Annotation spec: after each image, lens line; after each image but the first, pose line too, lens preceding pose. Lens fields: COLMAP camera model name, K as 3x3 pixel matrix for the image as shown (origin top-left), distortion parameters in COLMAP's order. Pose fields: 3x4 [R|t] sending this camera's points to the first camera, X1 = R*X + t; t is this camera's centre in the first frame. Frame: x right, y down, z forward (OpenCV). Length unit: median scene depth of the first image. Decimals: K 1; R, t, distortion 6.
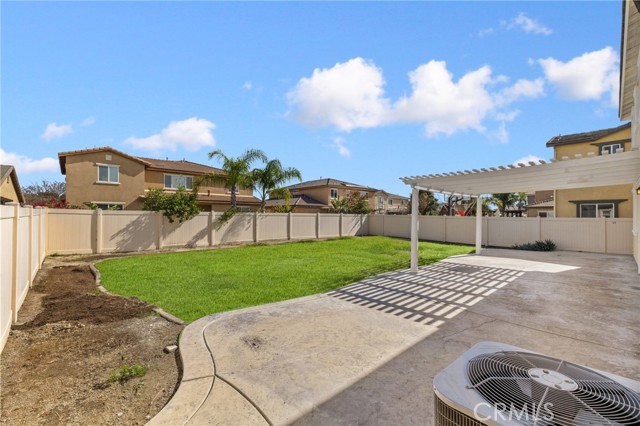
lens RADIAL K [[272.2, 0, 320.0], [0, 272.2, 213.0], [0, 0, 1]] dist [0.001434, 0.000273]
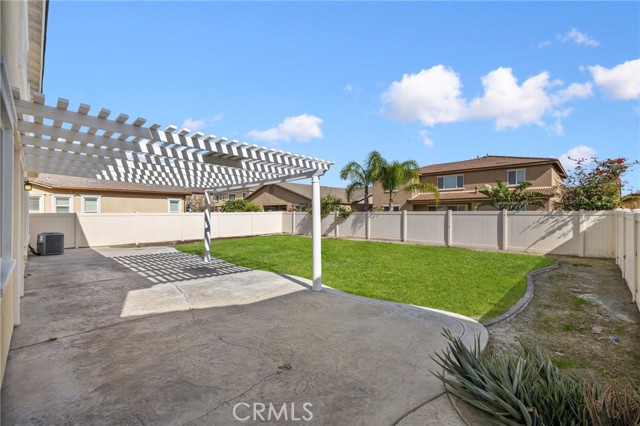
lens RADIAL K [[287.7, 0, 321.5], [0, 287.7, 213.3], [0, 0, 1]] dist [-0.000959, -0.000201]
pose [[0.081008, -0.007472, -0.996685, 0.784326], [0.005338, 0.999961, -0.007063, 0.012097], [0.996699, -0.004749, 0.081045, 0.672429]]
